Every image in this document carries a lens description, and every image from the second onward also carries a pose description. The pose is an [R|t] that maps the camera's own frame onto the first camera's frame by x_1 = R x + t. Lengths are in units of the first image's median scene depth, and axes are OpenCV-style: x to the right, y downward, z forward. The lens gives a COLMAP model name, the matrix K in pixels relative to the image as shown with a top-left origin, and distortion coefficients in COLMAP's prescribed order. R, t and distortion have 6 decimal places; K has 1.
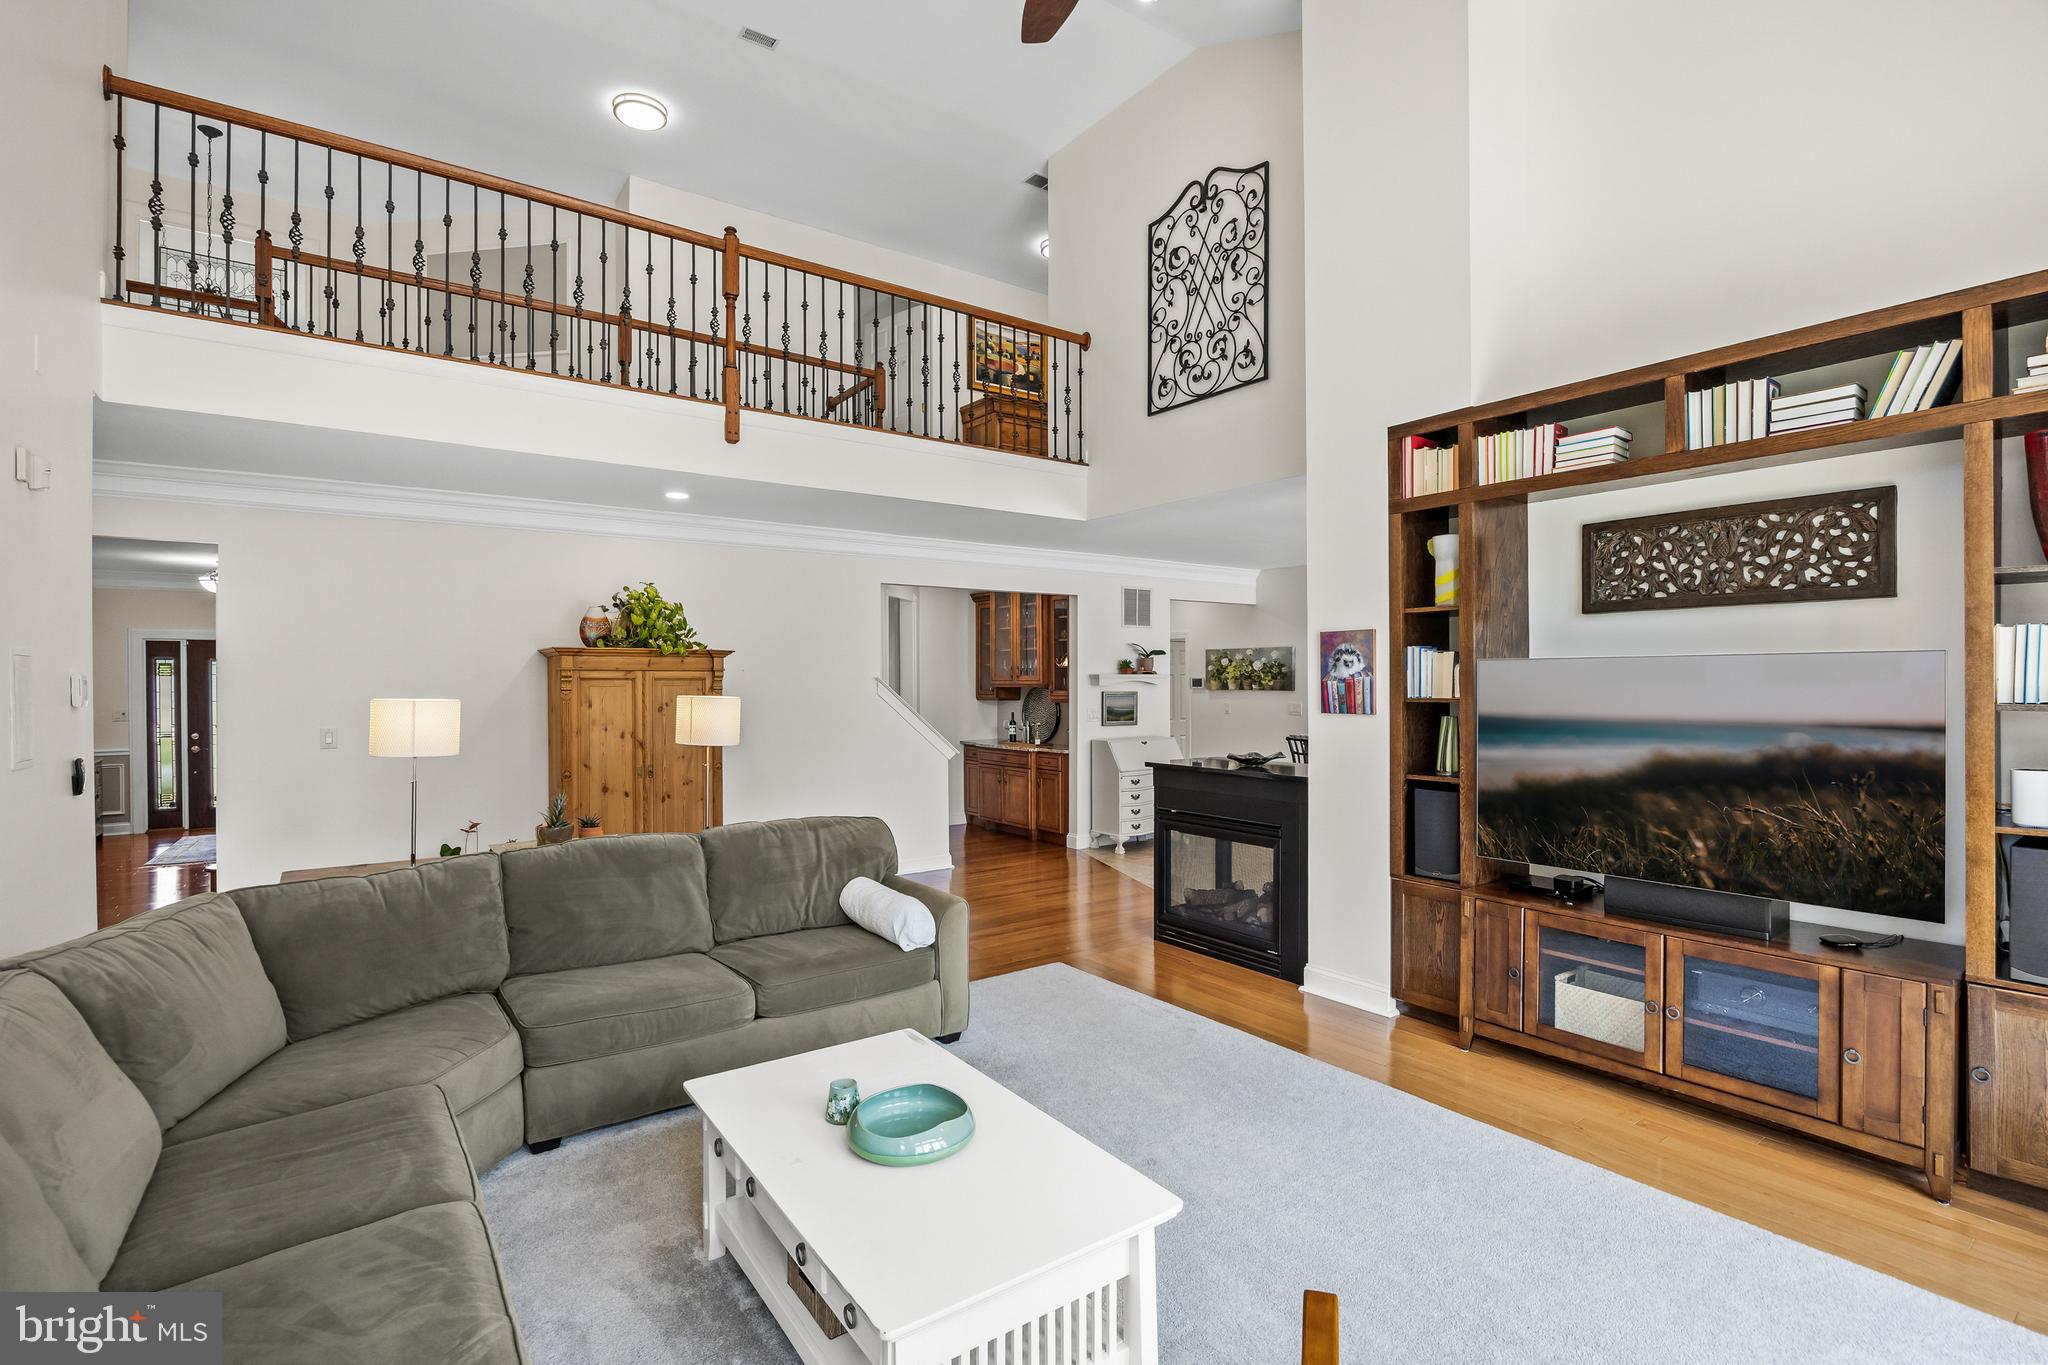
lens RADIAL K [[979.7, 0, 1025.1], [0, 979.7, 674.2], [0, 0, 1]] dist [-0.001833, -0.001326]
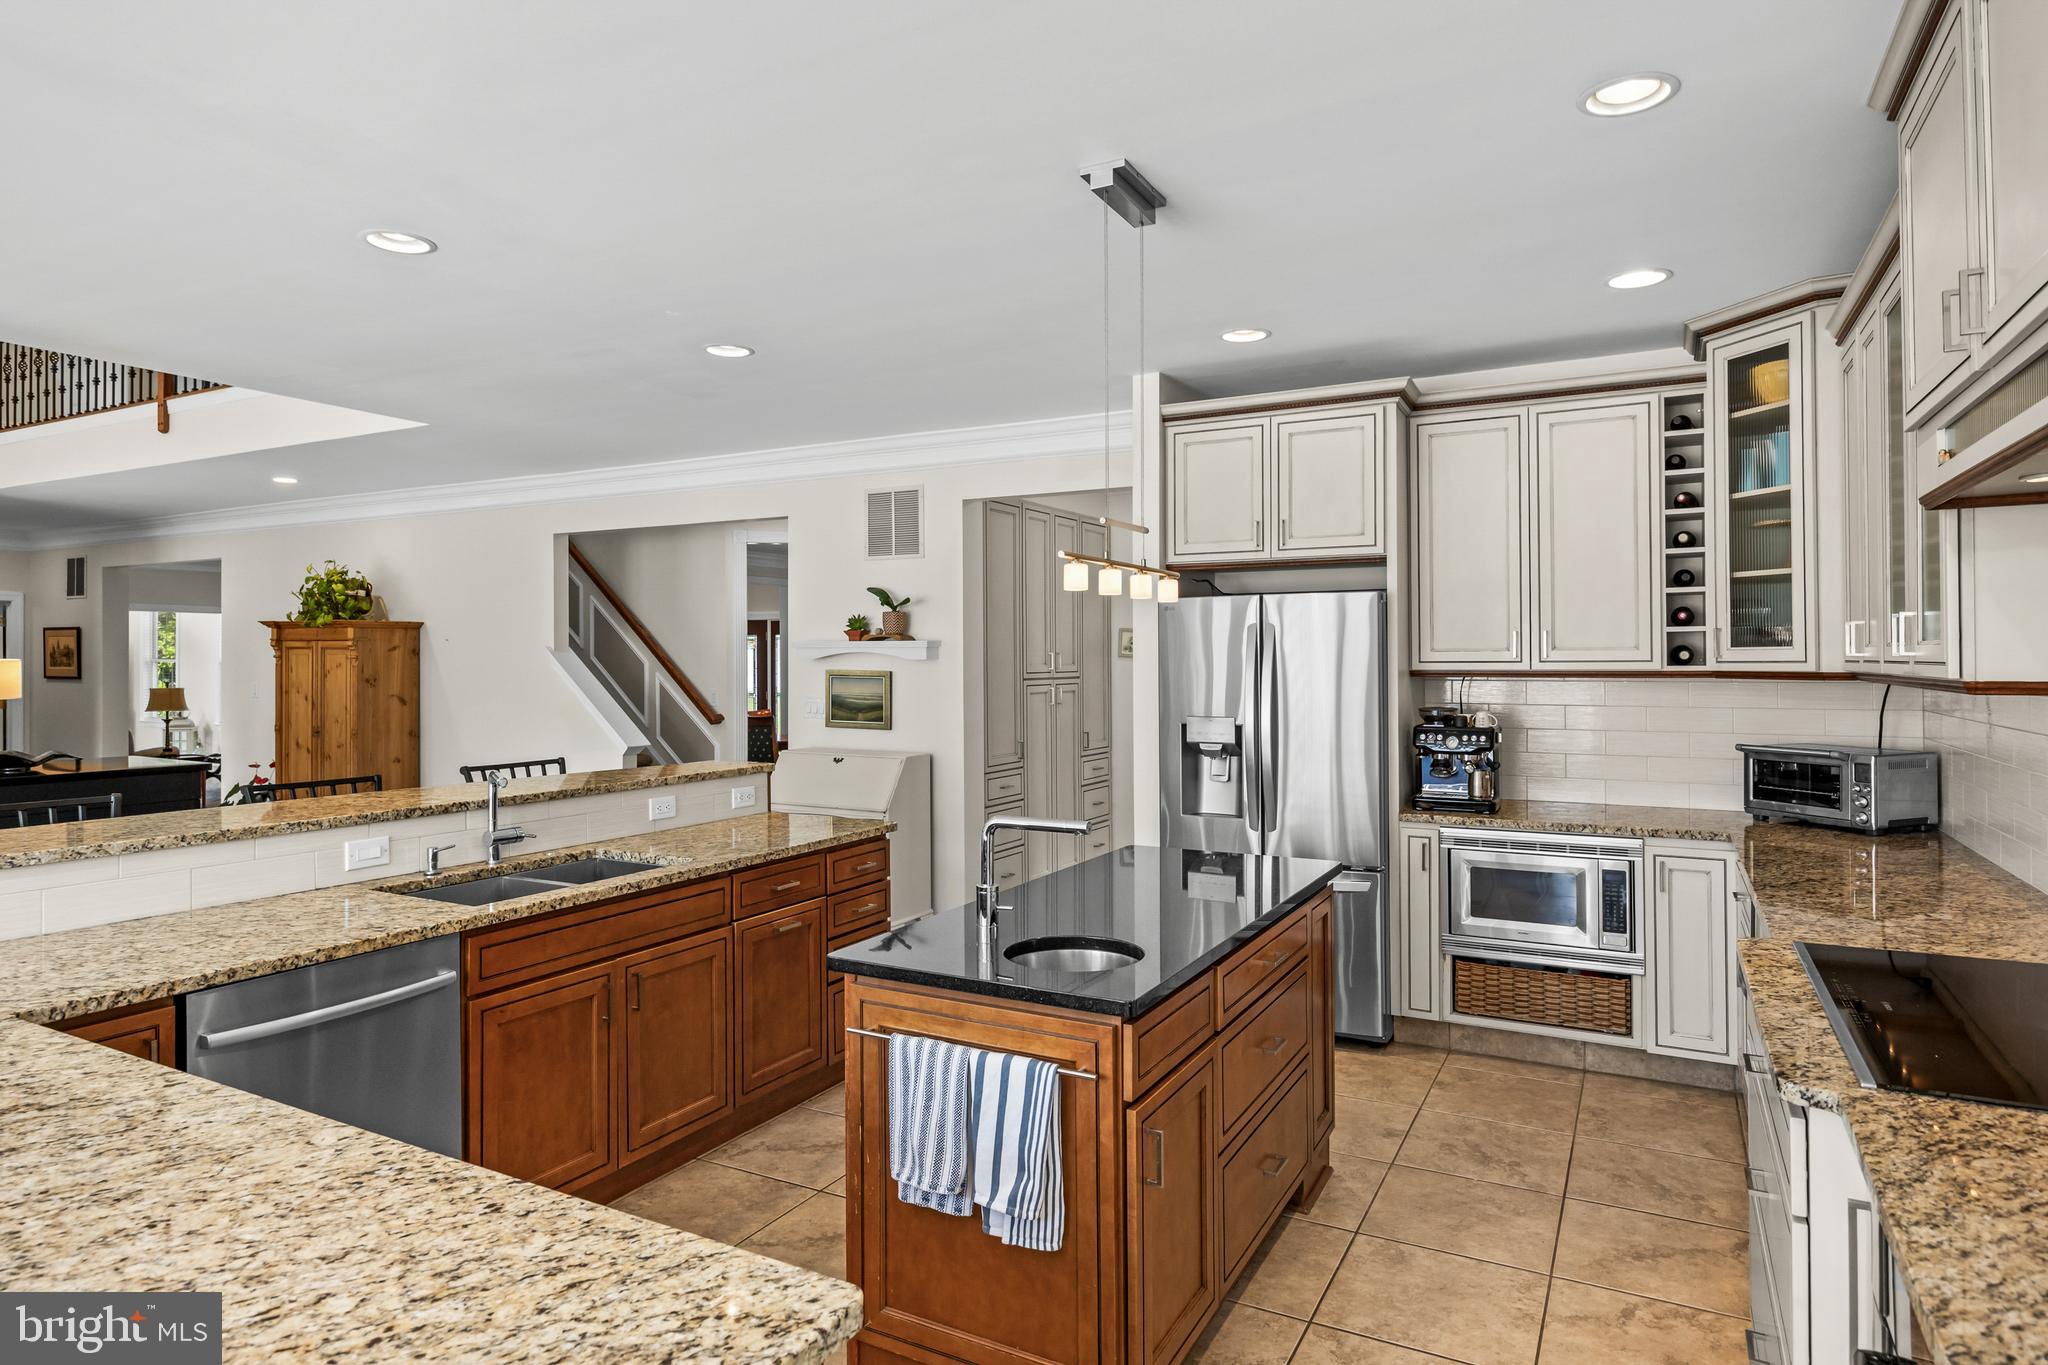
lens RADIAL K [[1146.4, 0, 1018.1], [0, 1146.4, 630.3], [0, 0, 1]] dist [-0.010744, -0.001287]
pose [[0.432360, -0.018295, -0.901516, 0.751938], [0.002844, 0.999817, -0.018926, 0.007448], [0.901697, 0.005619, 0.432332, 0.782617]]
